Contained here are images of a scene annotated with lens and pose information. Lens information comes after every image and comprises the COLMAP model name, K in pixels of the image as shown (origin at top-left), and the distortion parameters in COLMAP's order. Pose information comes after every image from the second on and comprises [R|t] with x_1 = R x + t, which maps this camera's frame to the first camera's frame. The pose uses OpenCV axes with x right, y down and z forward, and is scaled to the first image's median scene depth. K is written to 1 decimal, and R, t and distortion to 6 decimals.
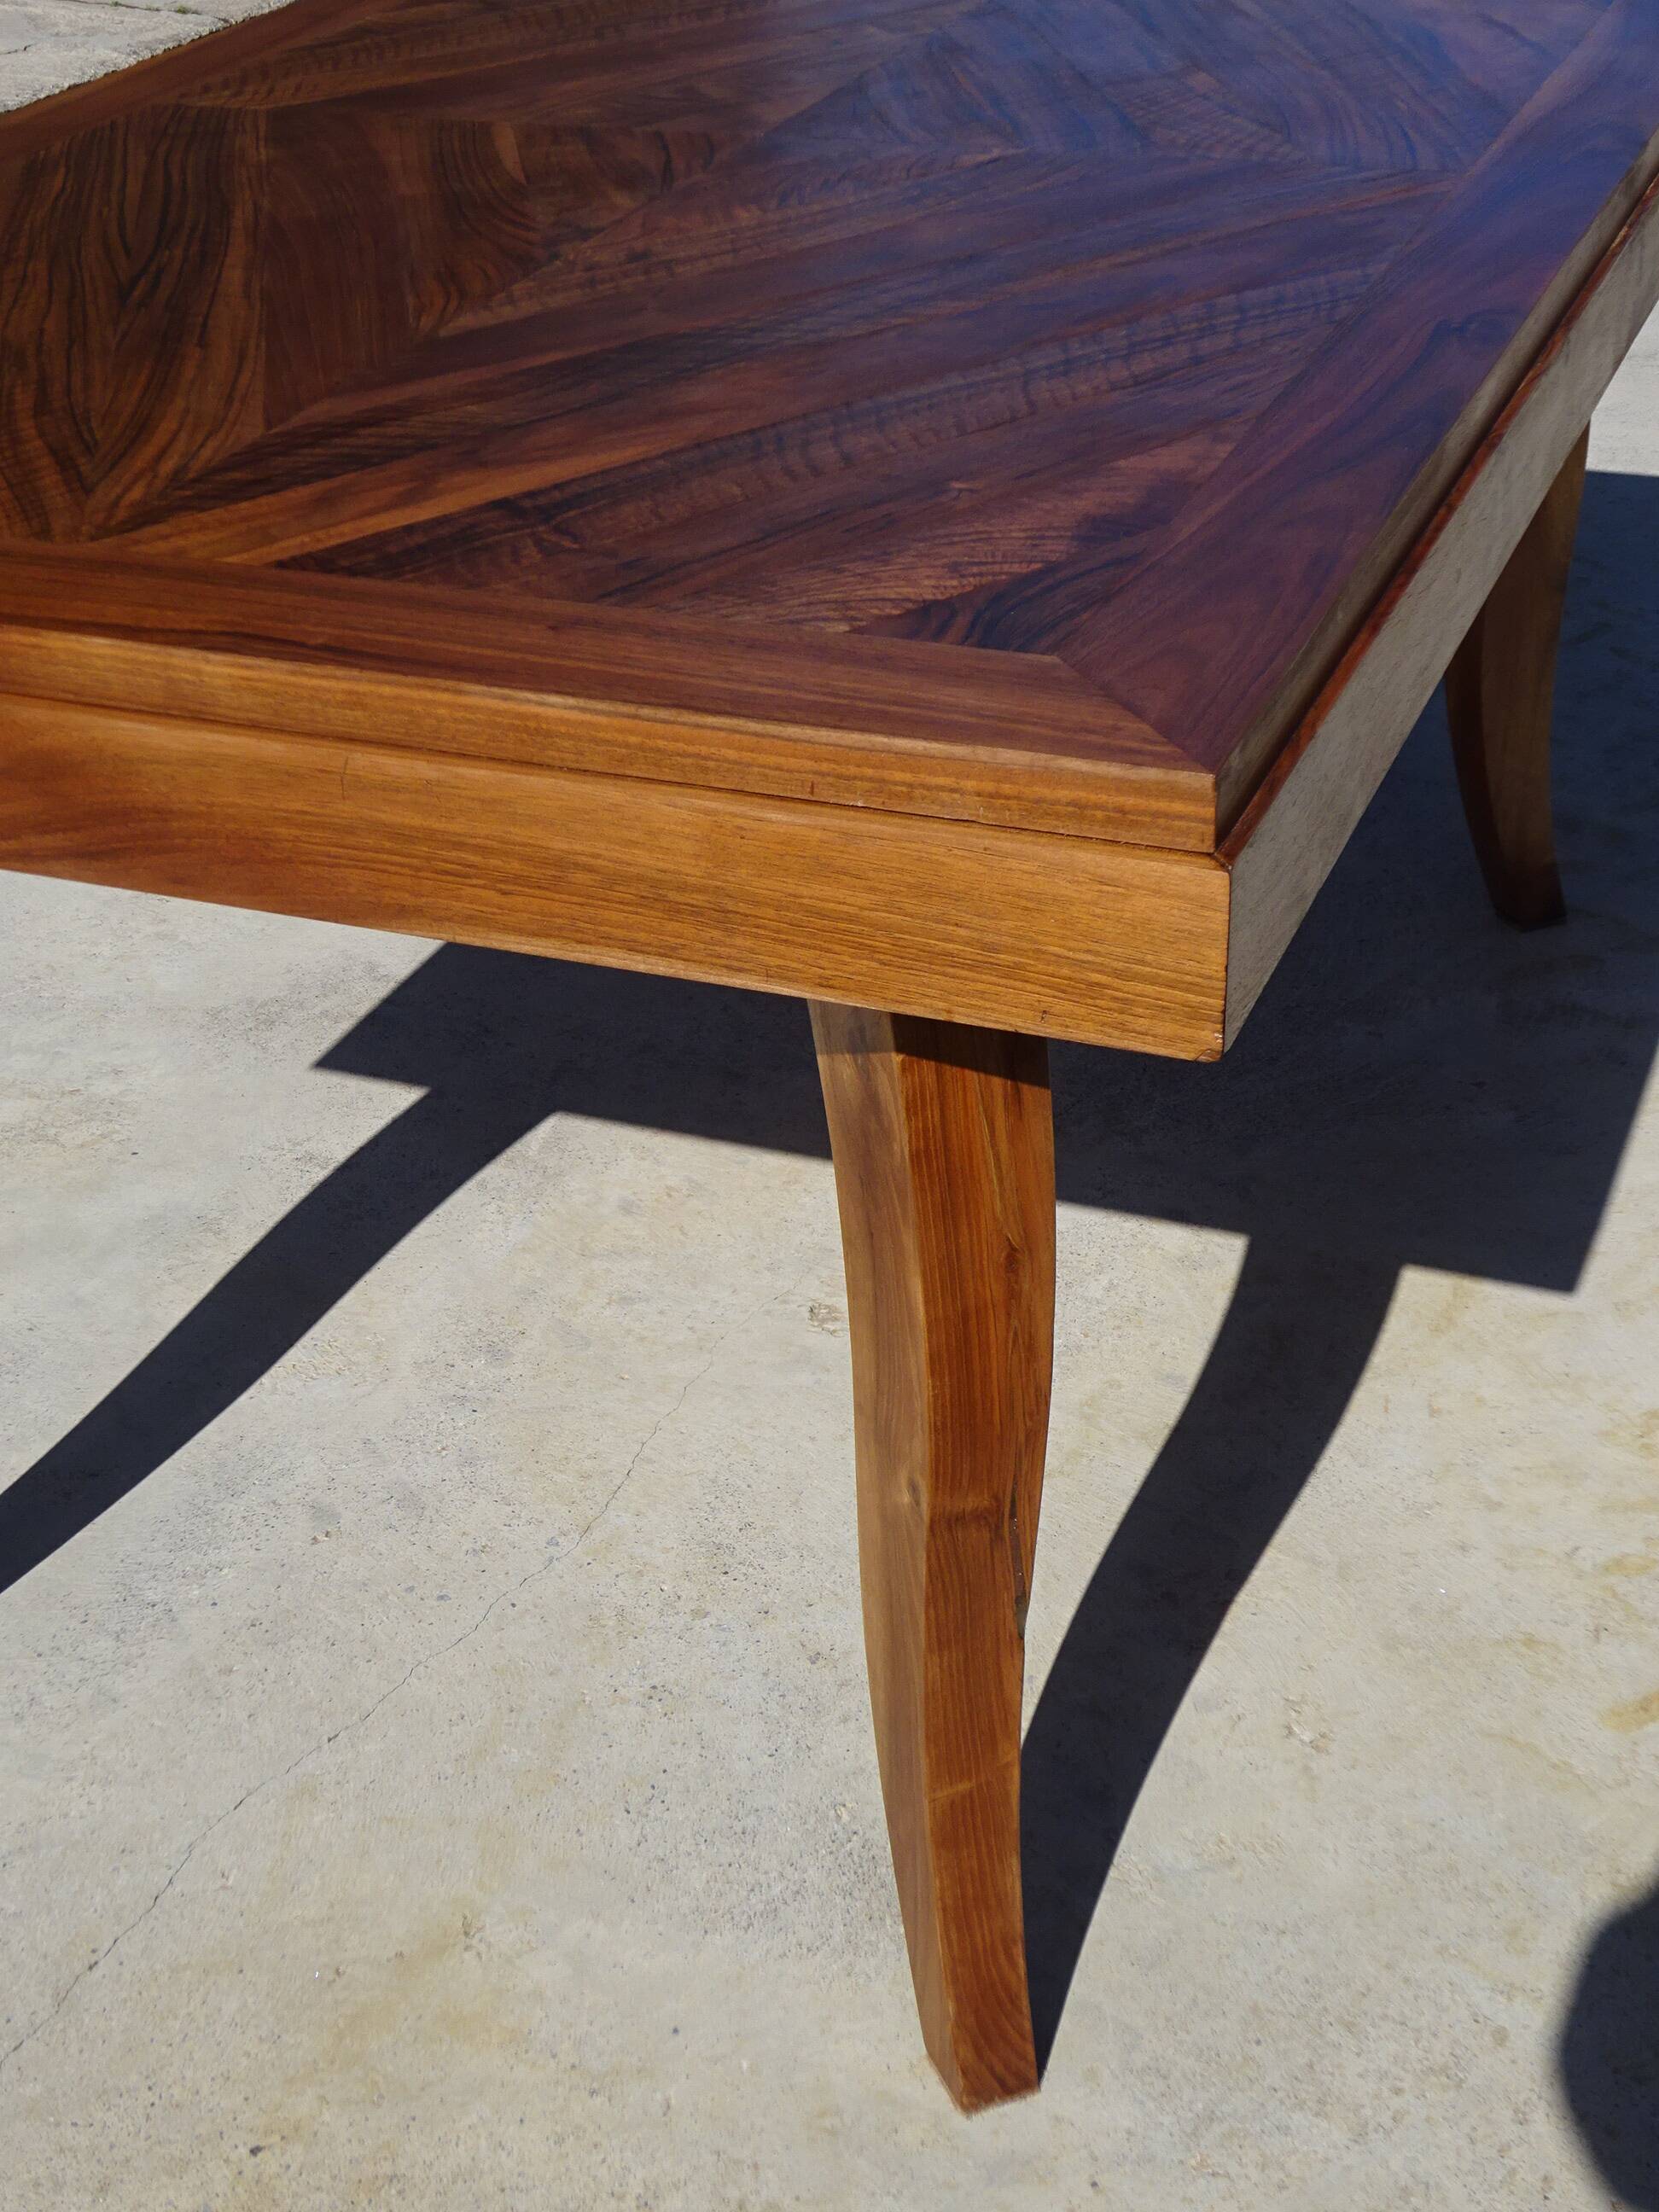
lens RADIAL K [[3037.1, 0, 832.2], [0, 3037.1, 1120.9], [0, 0, 1]] dist [0.066729, -0.121599]
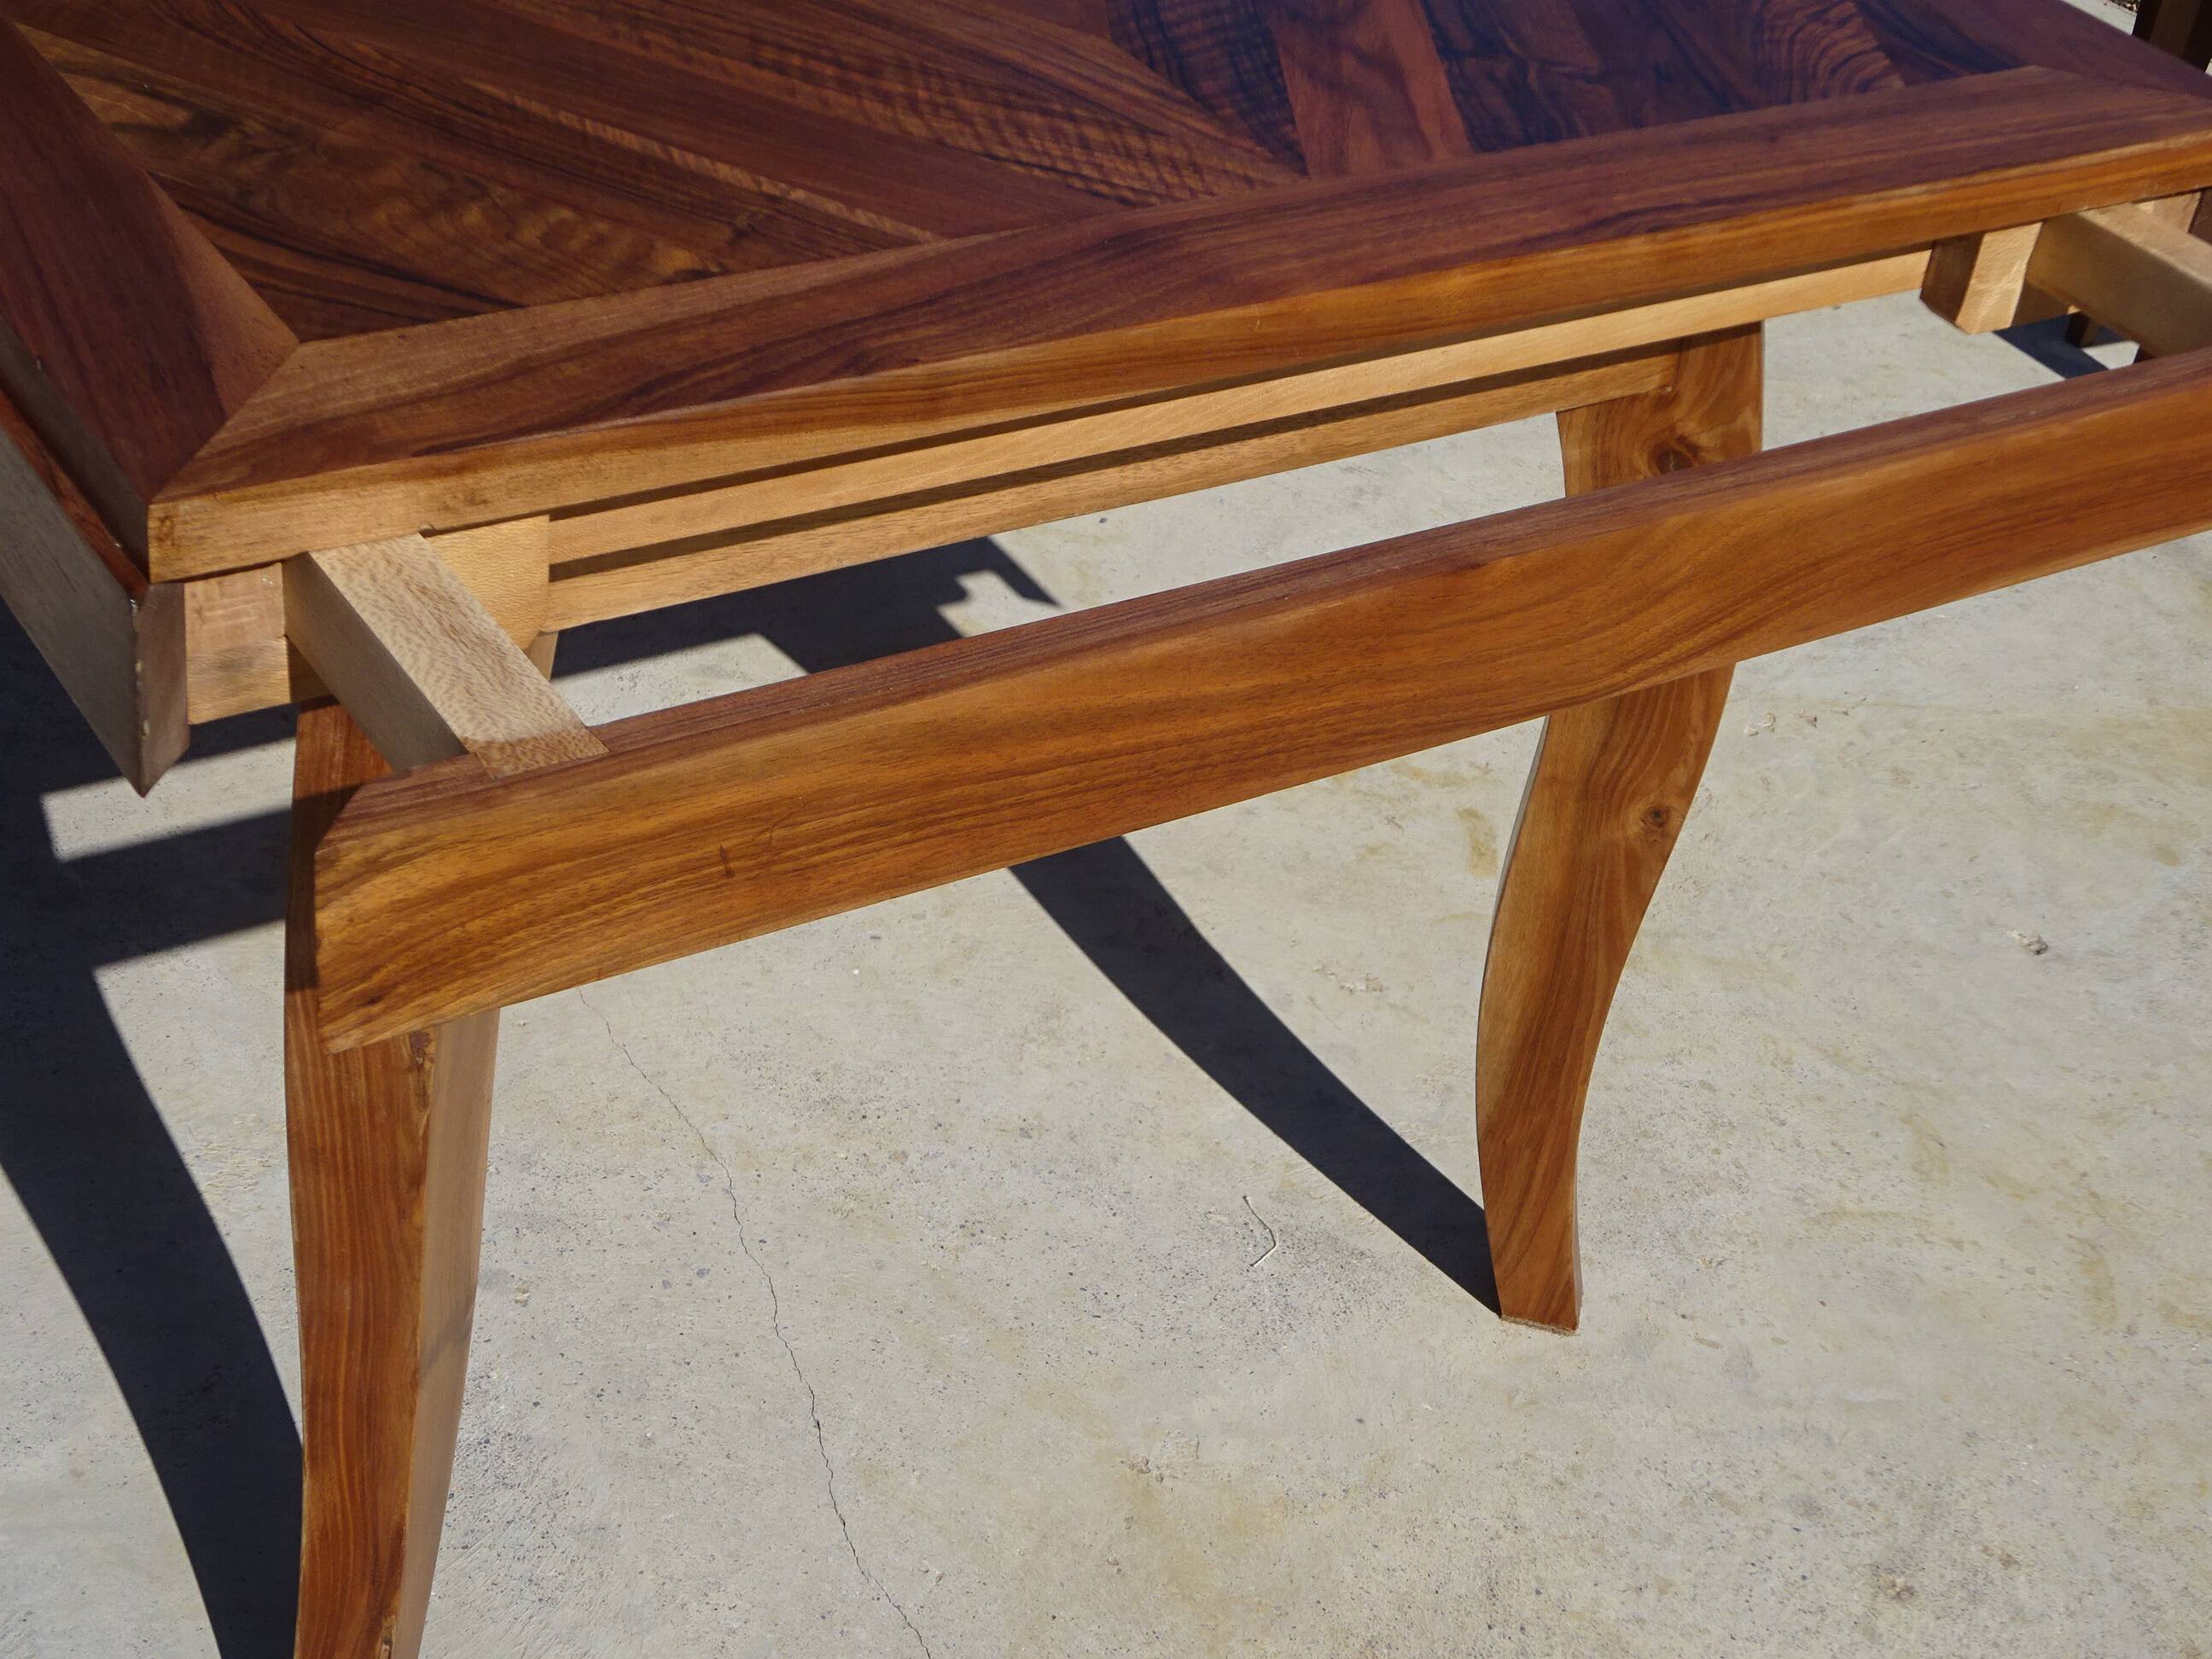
lens RADIAL K [[3233.2, 0, 1106.0], [0, 3233.2, 829.5], [0, 0, 1]] dist [0.035911, -0.025361]
pose [[0.555133, -0.378539, 0.740632, -1.037361], [0.288490, 0.922790, 0.255406, -0.259094], [-0.780129, 0.071881, 0.621476, 0.394305]]
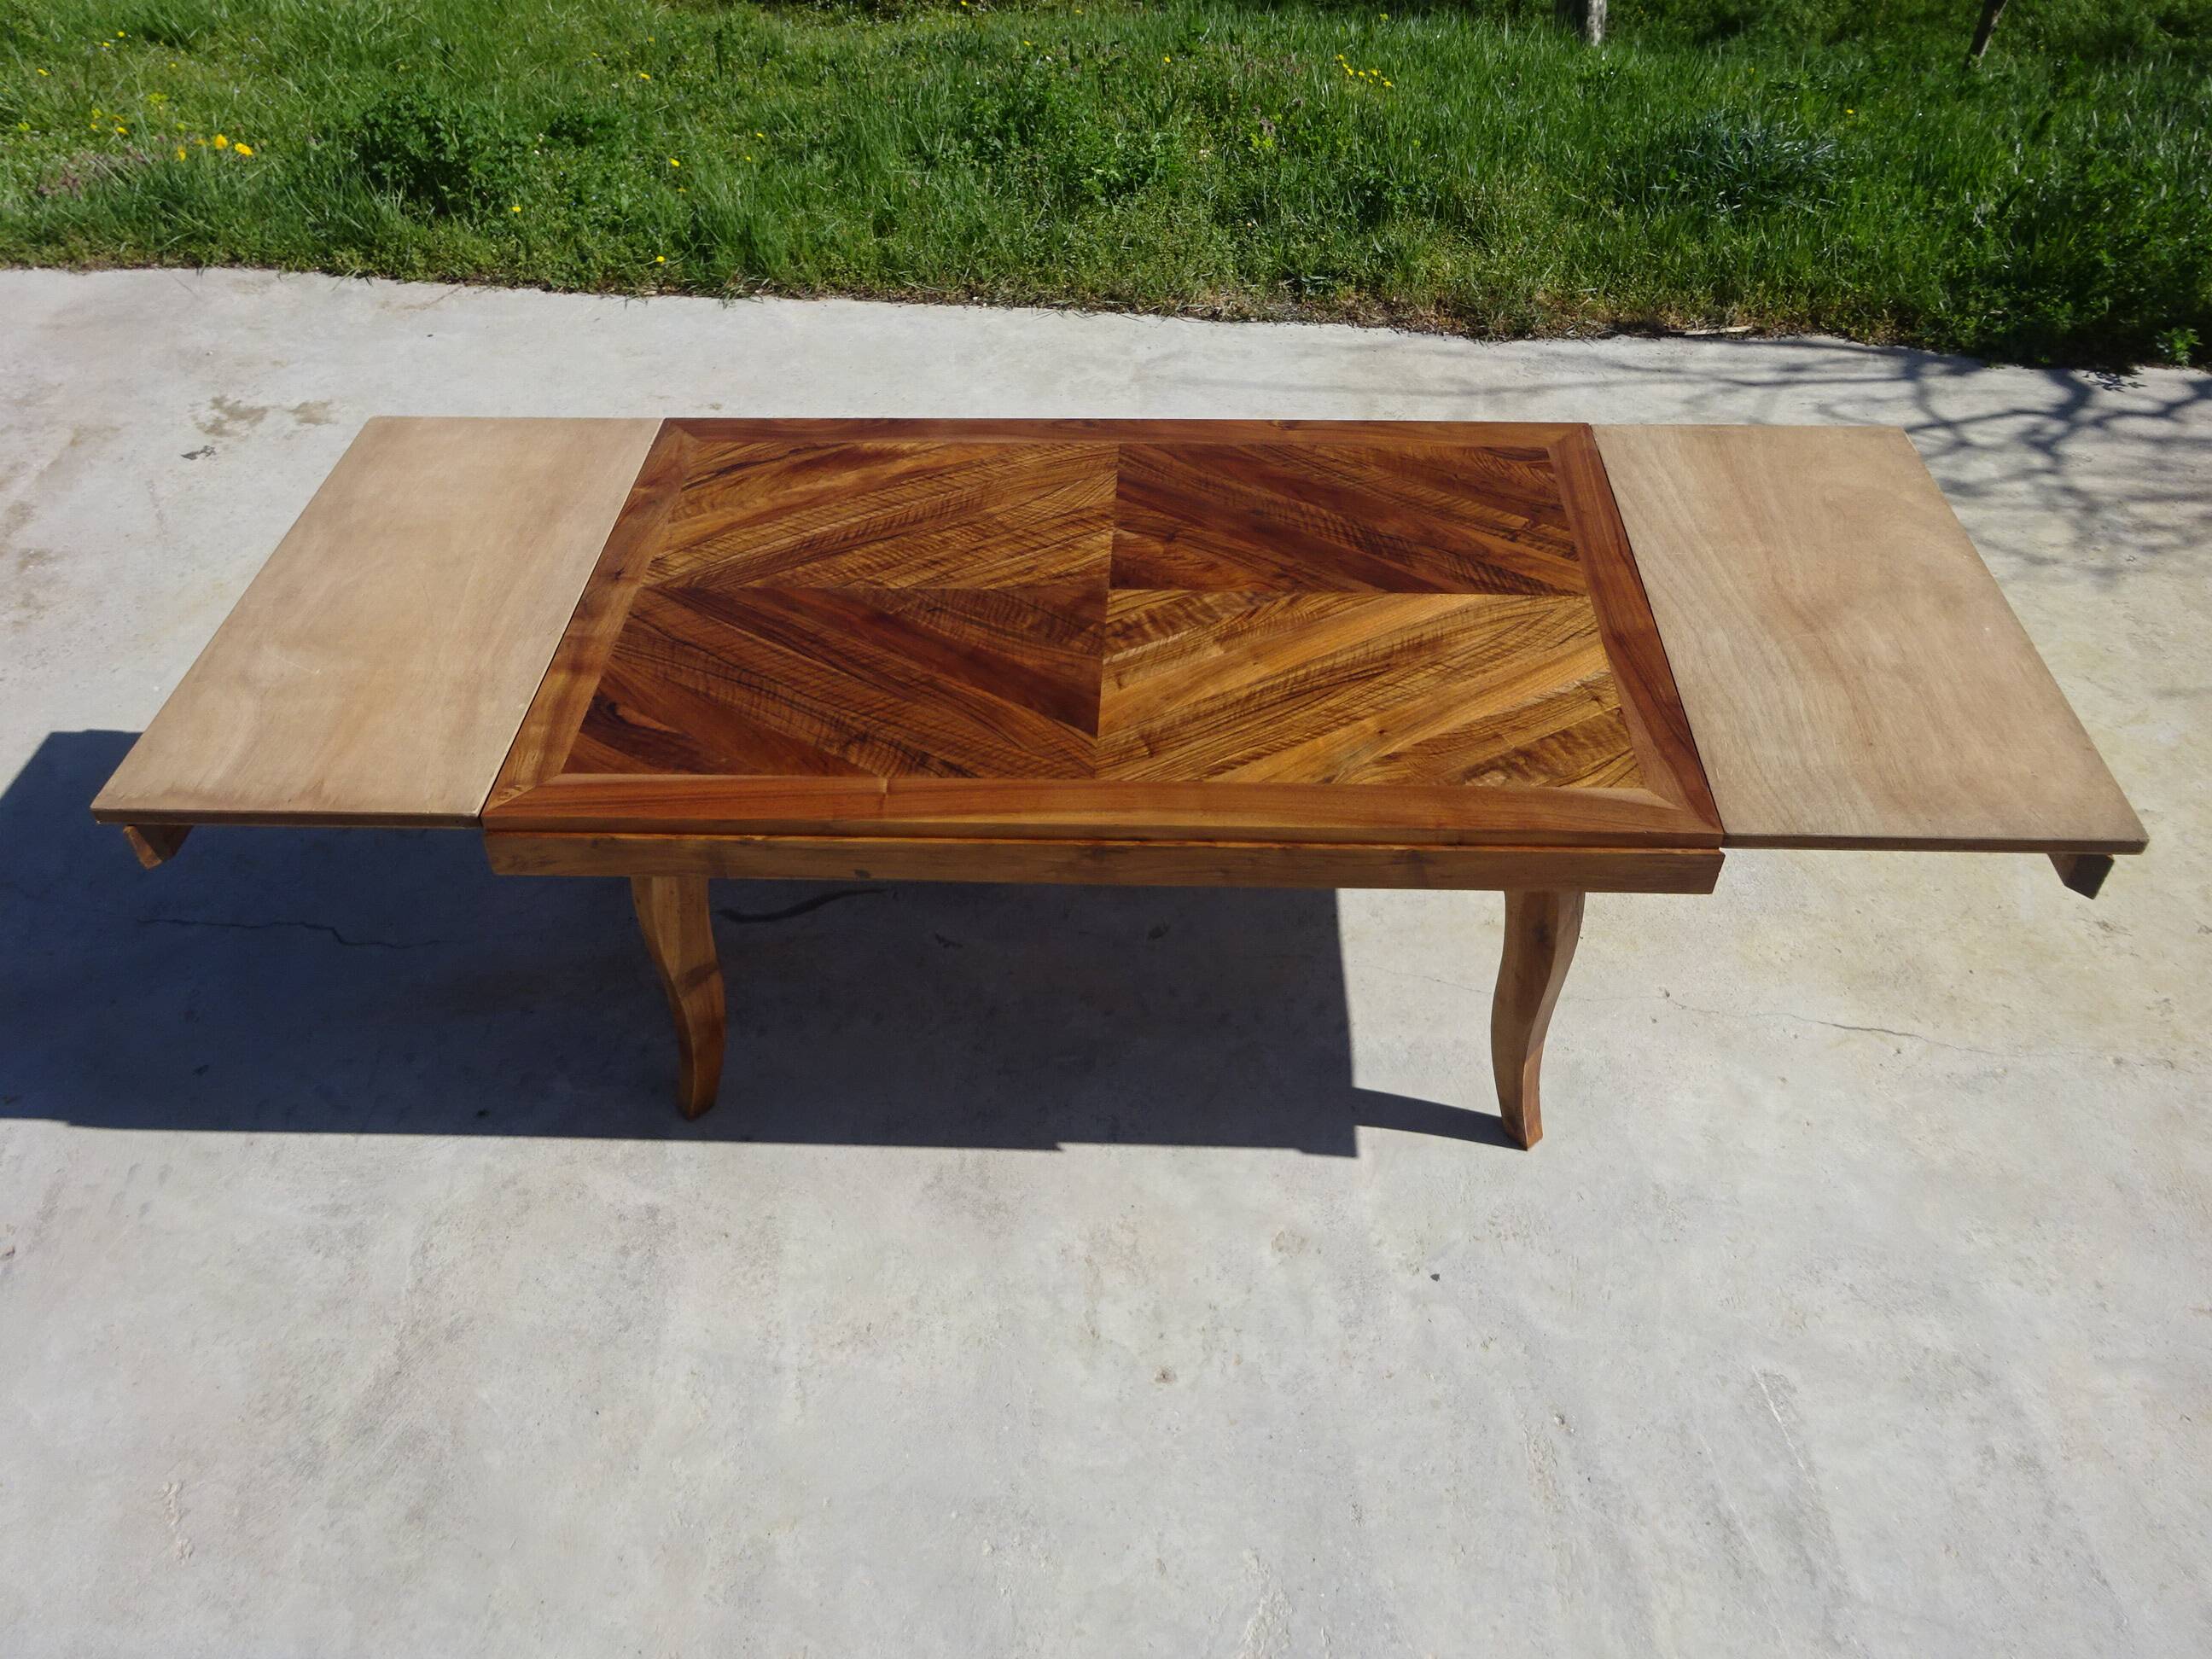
lens RADIAL K [[1615.8, 0, 1106.0], [0, 1615.8, 829.5], [0, 0, 1]] dist [0.000893, -0.015725]
pose [[-0.332665, -0.620599, 0.710064, -1.468965], [0.508533, 0.516043, 0.689271, -1.539083], [-0.794184, 0.590387, 0.143926, 1.246857]]
